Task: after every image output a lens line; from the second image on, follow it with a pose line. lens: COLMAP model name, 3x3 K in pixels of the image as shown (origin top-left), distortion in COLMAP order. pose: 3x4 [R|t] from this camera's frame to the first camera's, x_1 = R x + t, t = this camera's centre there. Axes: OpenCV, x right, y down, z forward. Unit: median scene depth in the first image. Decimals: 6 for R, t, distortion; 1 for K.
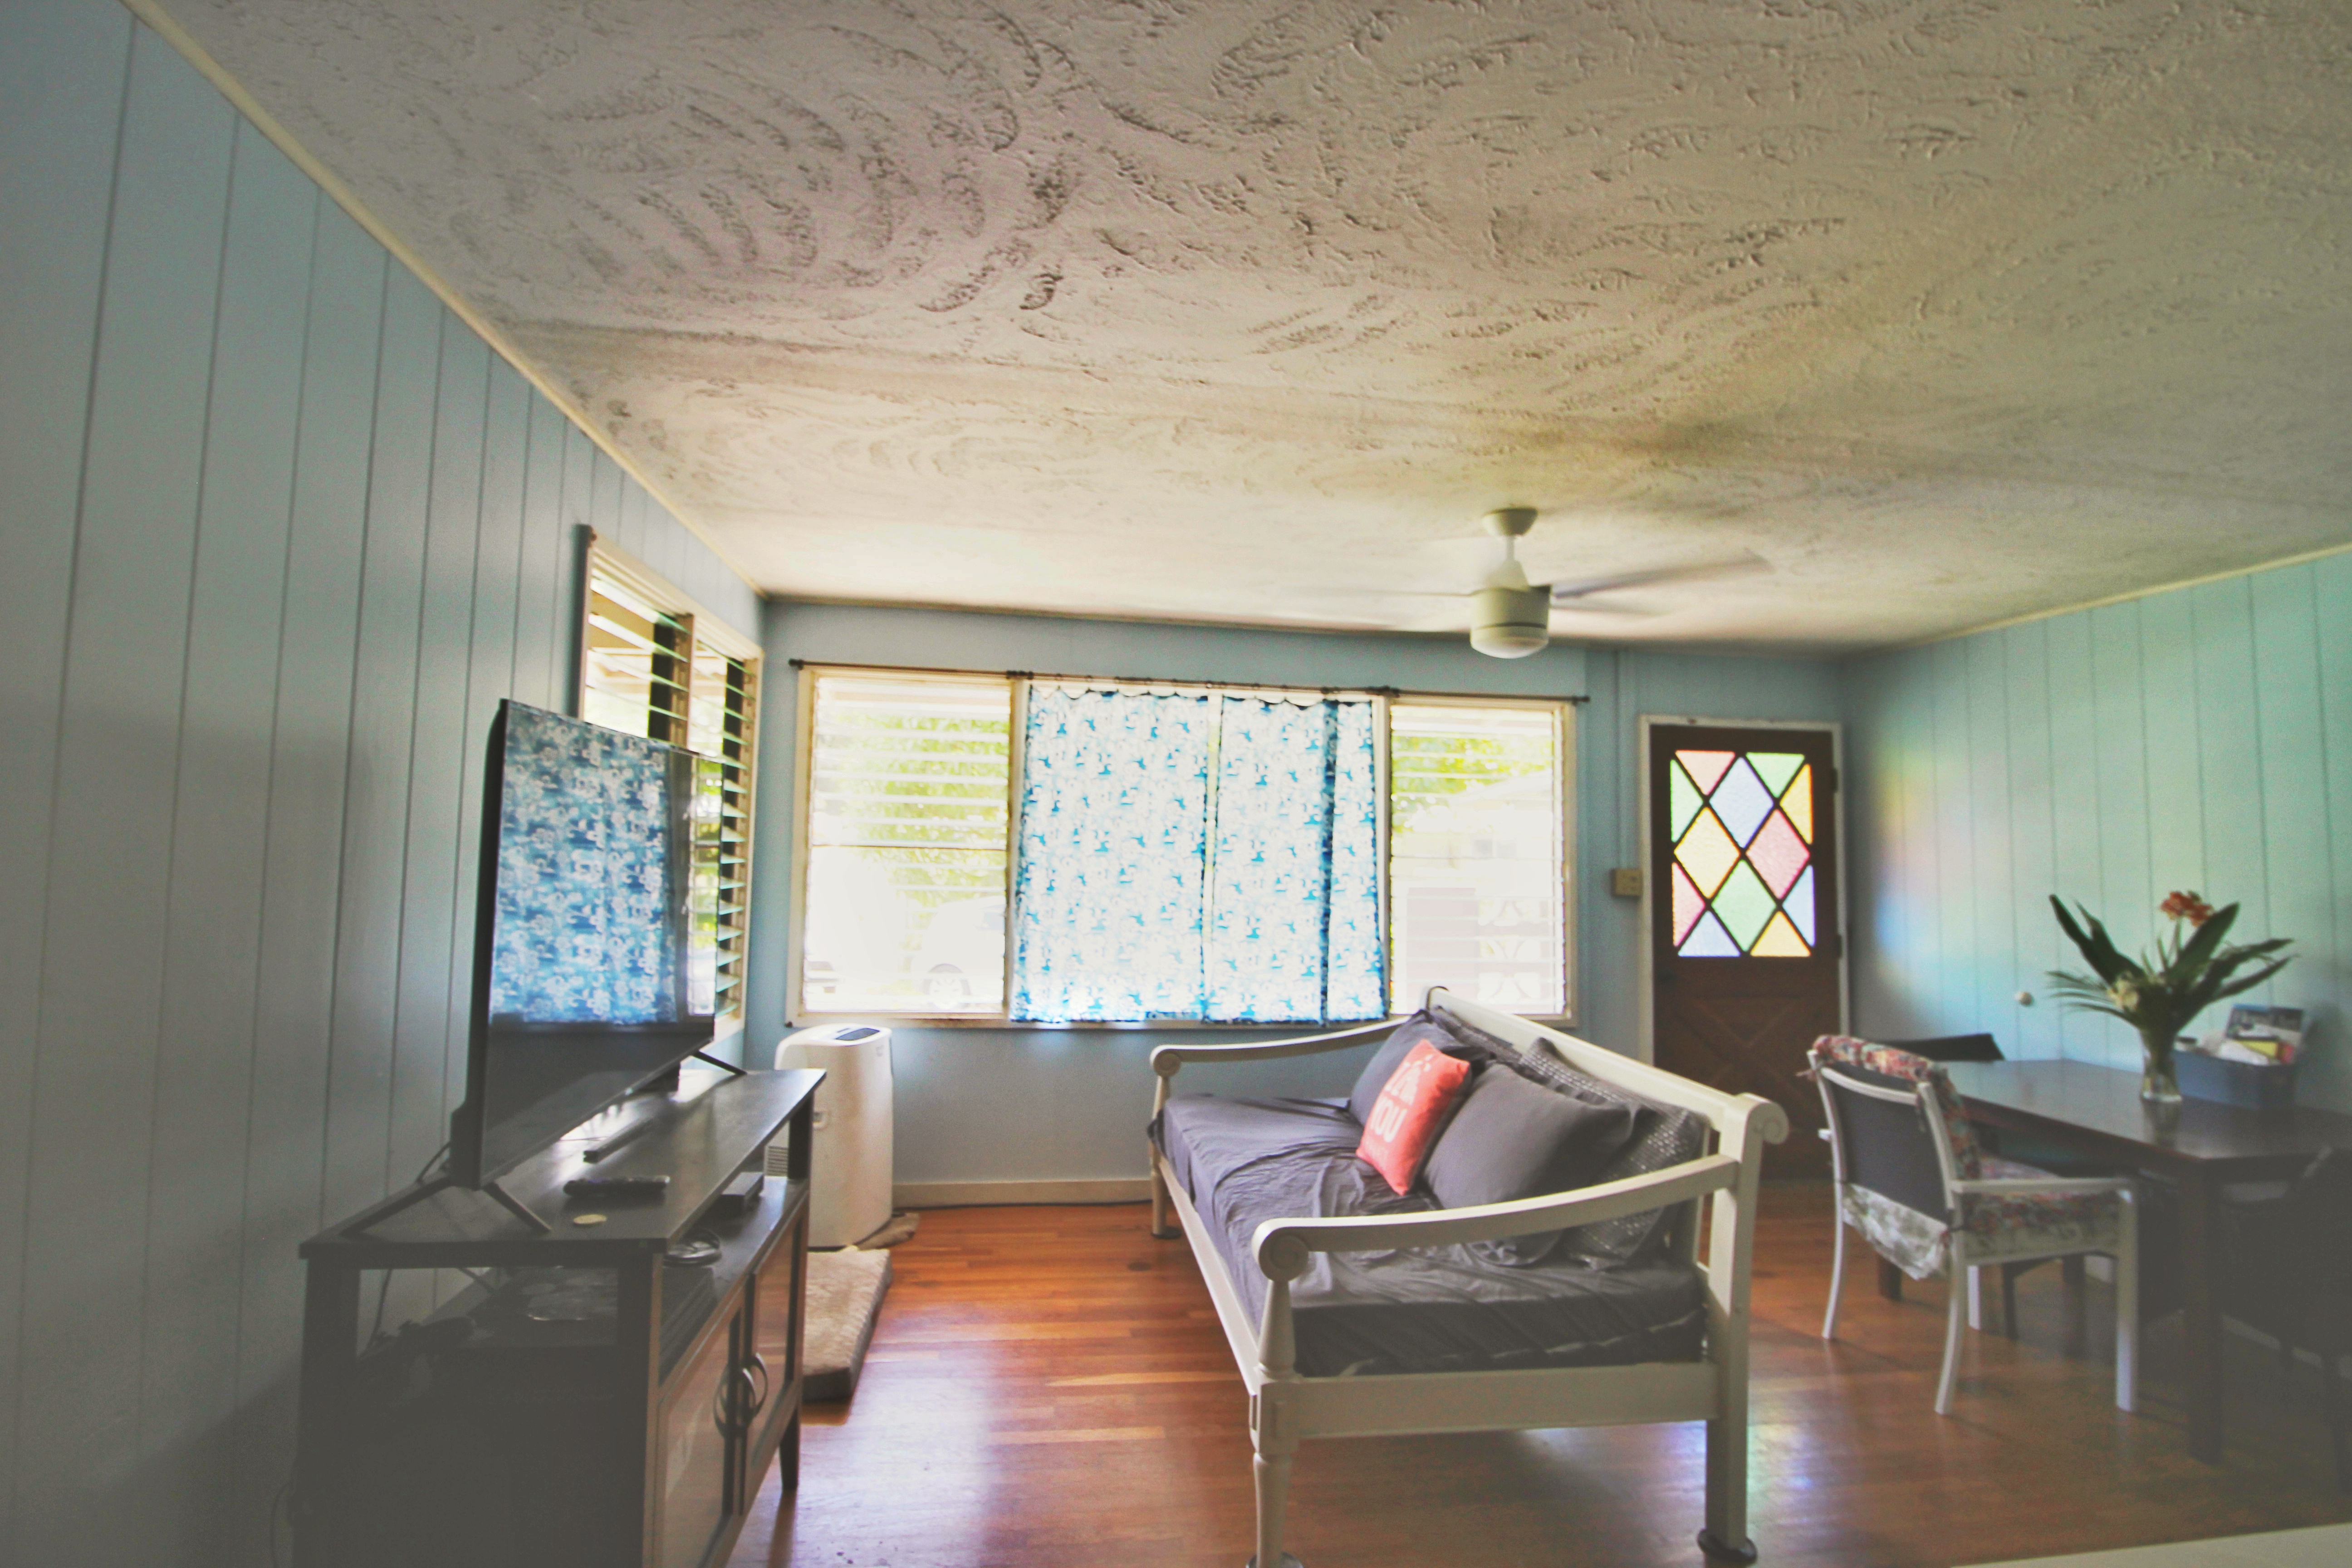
lens RADIAL K [[1135.4, 0, 1187.7], [0, 1135.4, 775.6], [0, 0, 1]] dist [-0.009420, -0.006551]
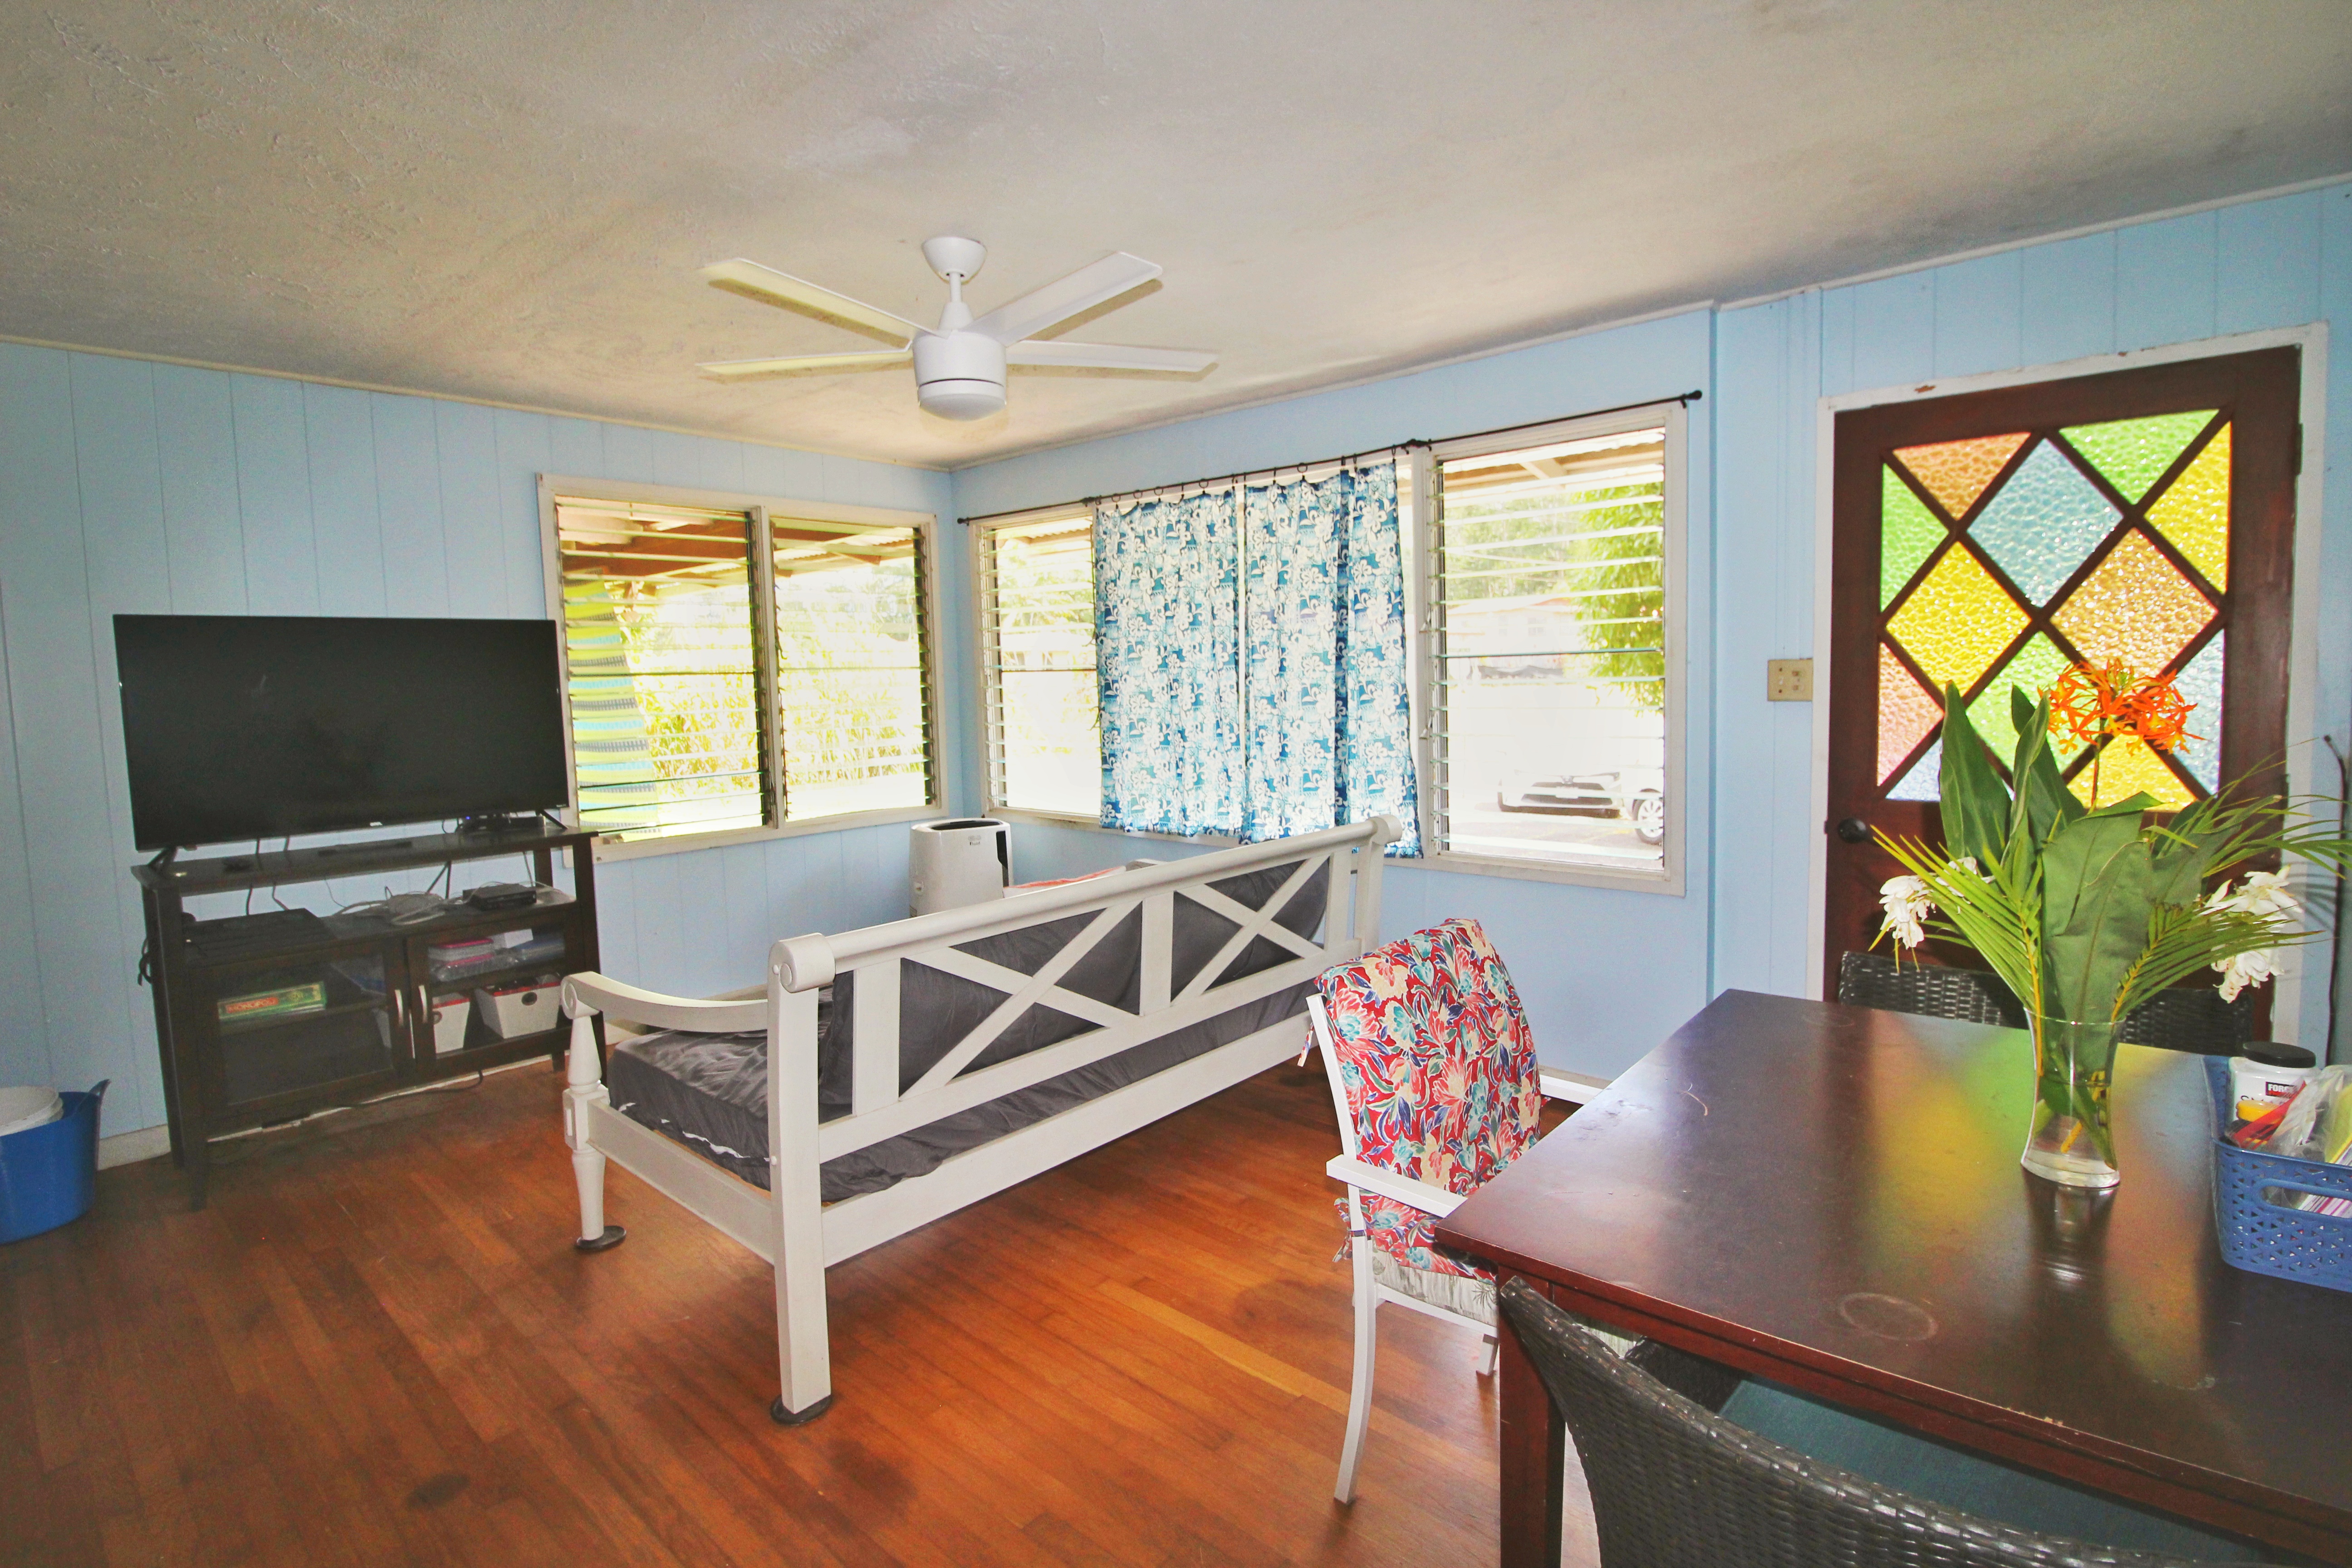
lens RADIAL K [[1135.4, 0, 1187.7], [0, 1135.4, 765.7], [0, 0, 1]] dist [-0.009420, -0.006551]
pose [[0.647240, 0.023289, -0.761931, 0.704771], [0.086487, 0.990836, 0.103754, 0.051760], [0.757364, -0.133050, 0.639294, 0.370153]]
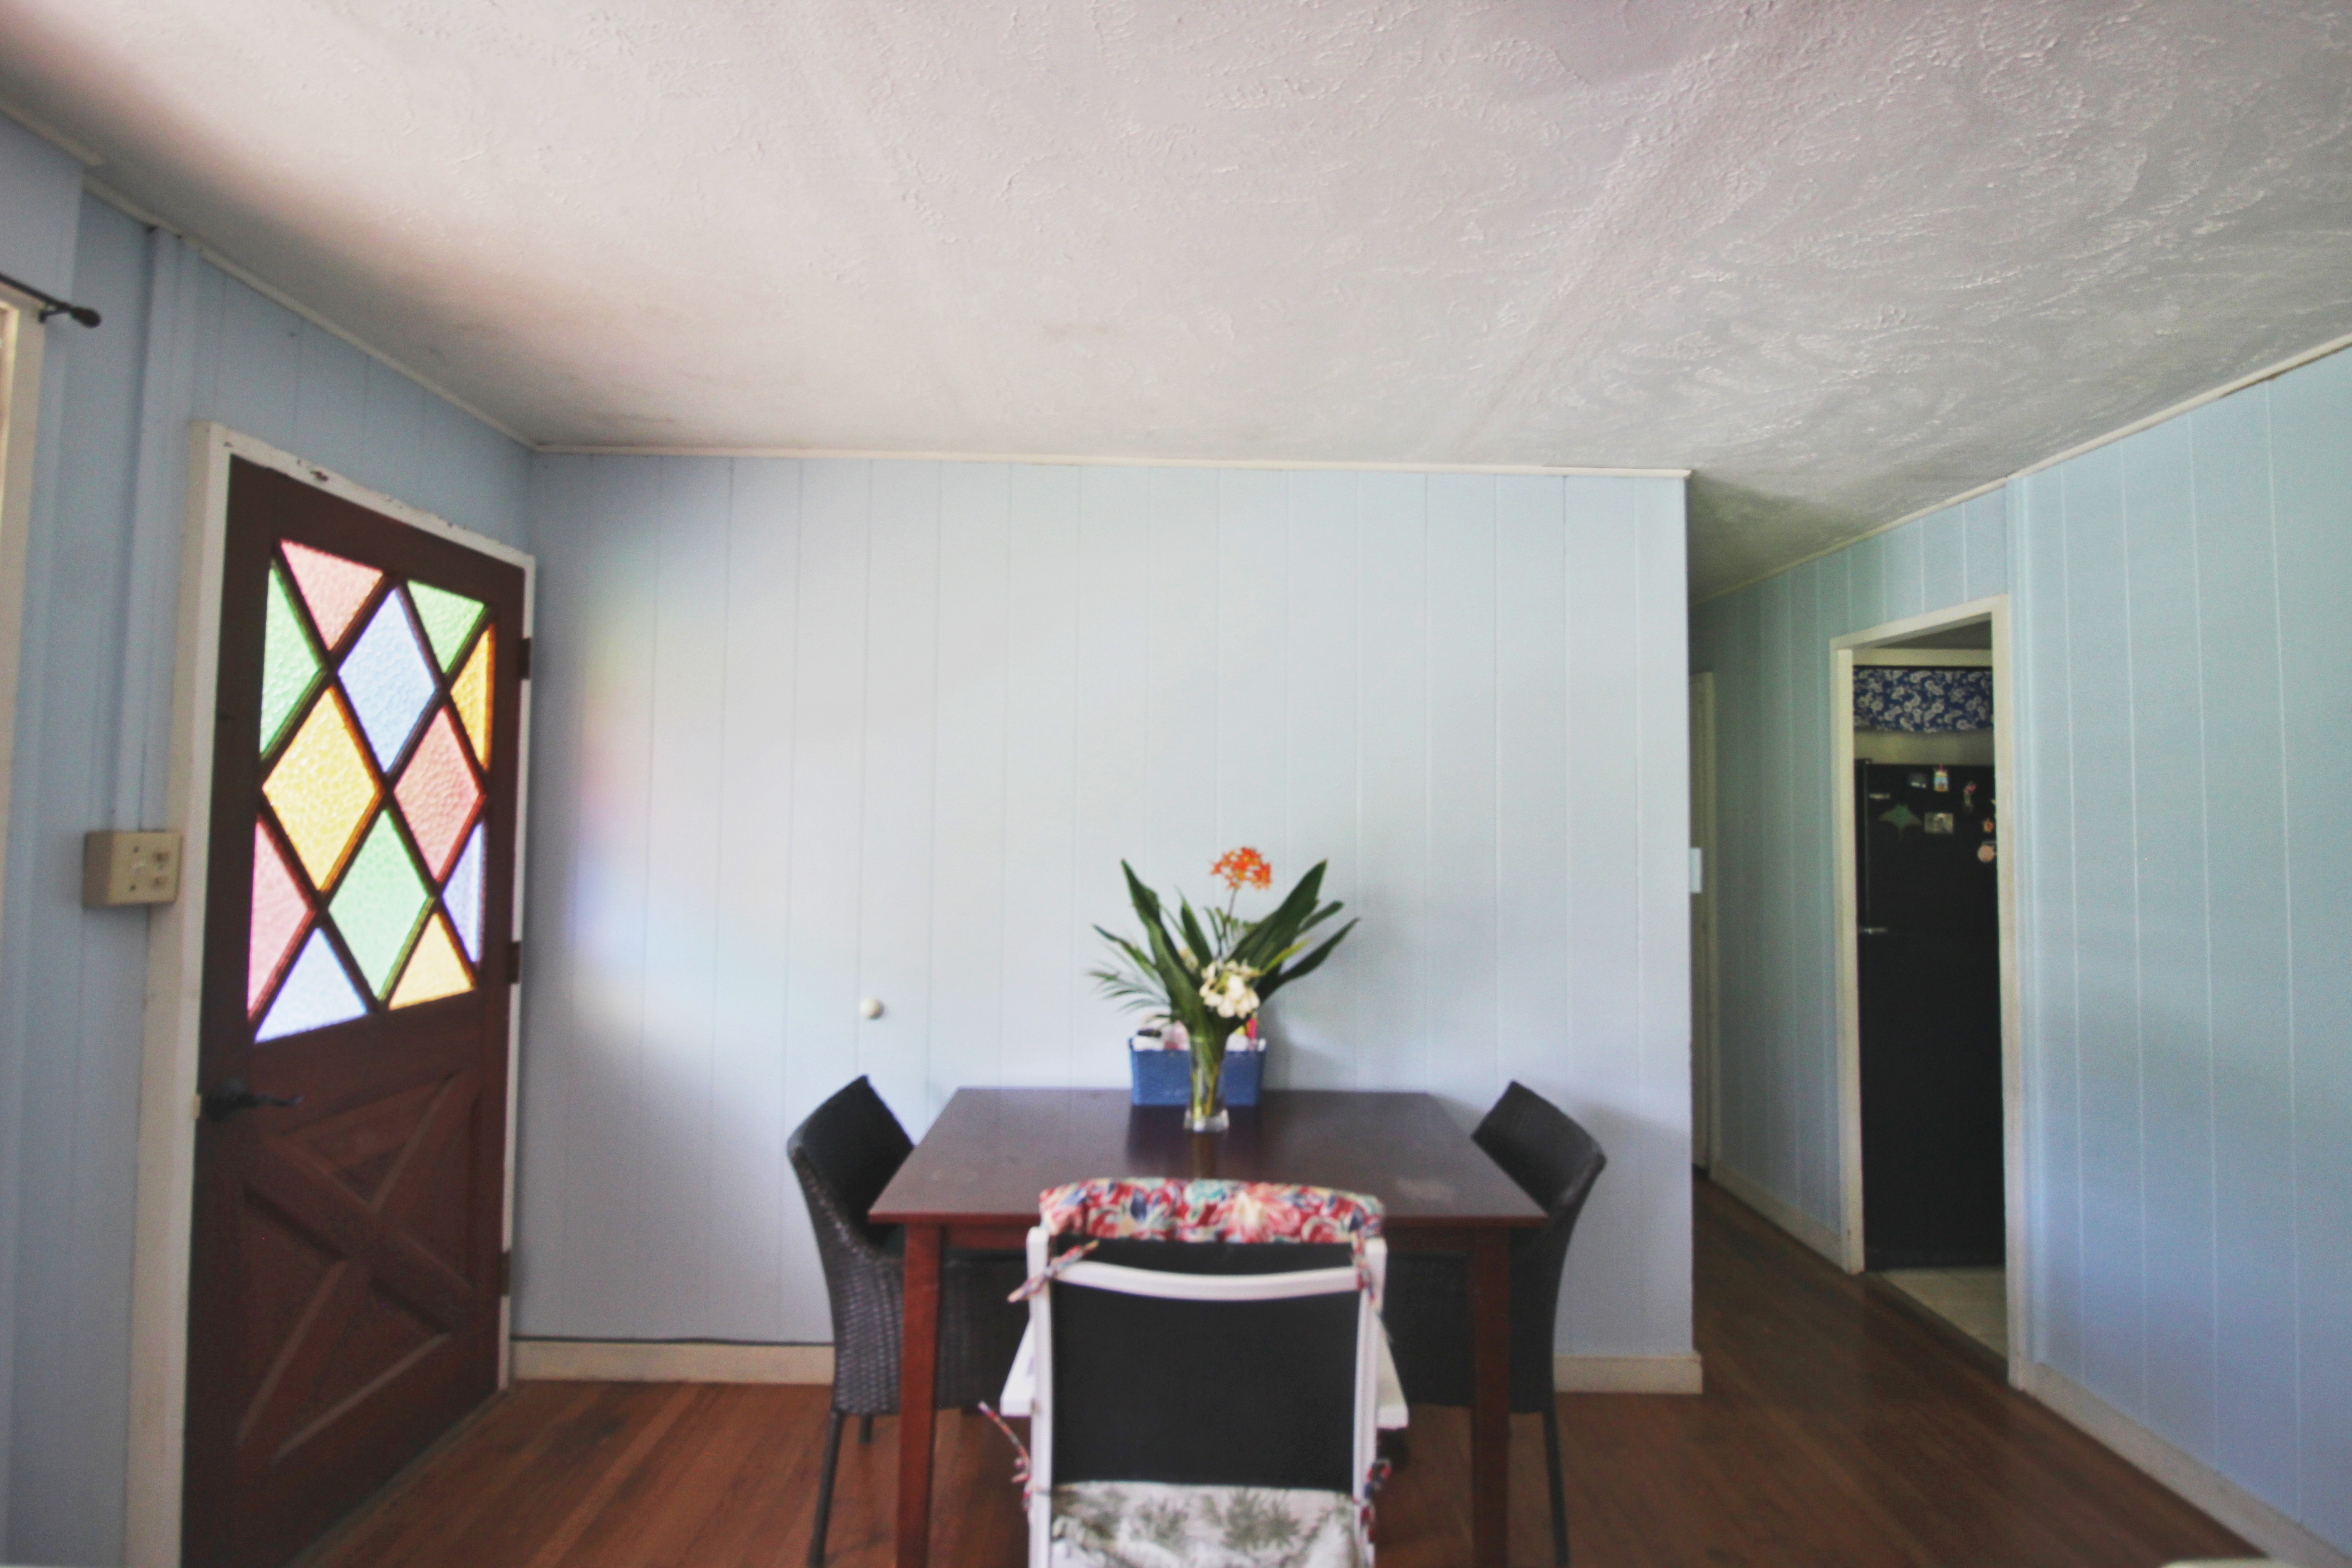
lens RADIAL K [[1135.4, 0, 1214.2], [0, 1135.4, 755.7], [0, 0, 1]] dist [-0.009420, -0.006551]
pose [[0.120837, 0.039338, 0.991893, 0.081445], [-0.074117, 0.996783, -0.030503, 0.047784], [-0.989902, -0.069830, 0.123364, 0.672423]]
